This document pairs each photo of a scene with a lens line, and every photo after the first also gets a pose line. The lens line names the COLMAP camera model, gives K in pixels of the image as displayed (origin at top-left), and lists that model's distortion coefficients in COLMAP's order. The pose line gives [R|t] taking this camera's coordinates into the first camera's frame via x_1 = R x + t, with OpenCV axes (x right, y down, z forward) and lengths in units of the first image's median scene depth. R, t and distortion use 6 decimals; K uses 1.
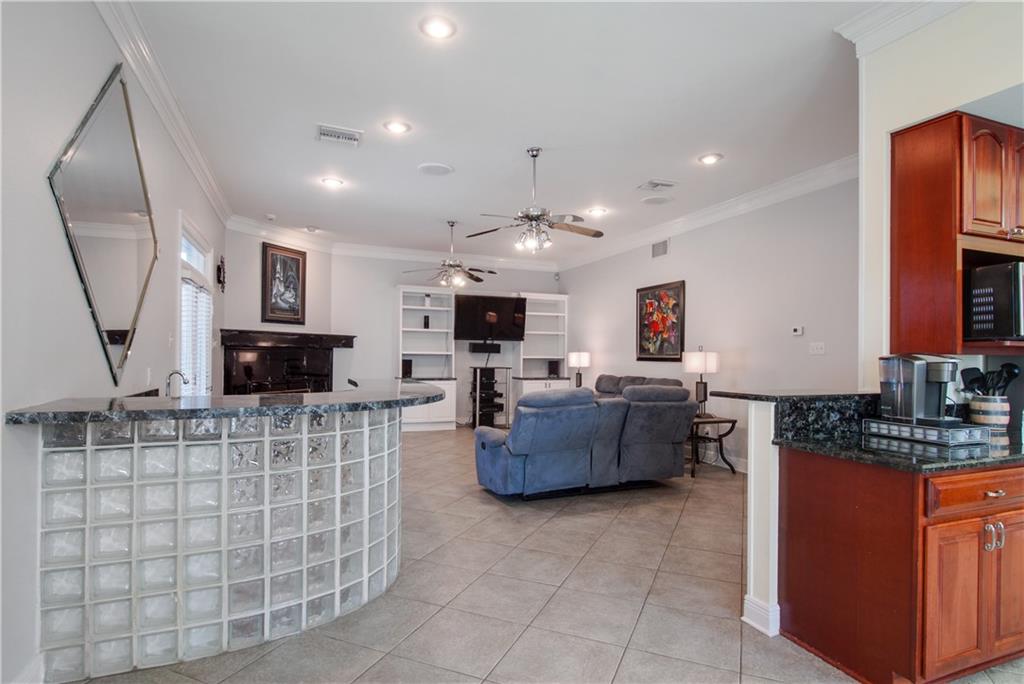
lens RADIAL K [[546.1, 0, 514.2], [0, 546.1, 350.0], [0, 0, 1]] dist [0.004661, -0.007215]
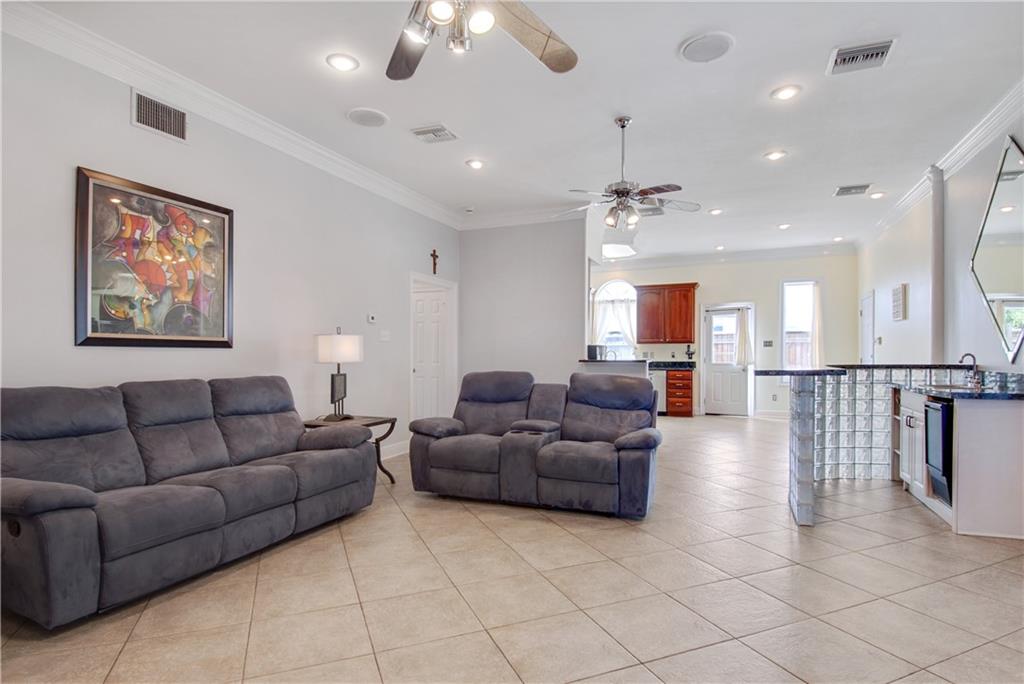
lens RADIAL K [[546.1, 0, 517.6], [0, 546.1, 347.8], [0, 0, 1]] dist [0.004661, -0.007215]
pose [[-0.722635, 0.005044, 0.691211, -0.302492], [-0.009054, 0.999819, -0.016761, 0.026708], [-0.691170, -0.018371, -0.722459, 1.138232]]
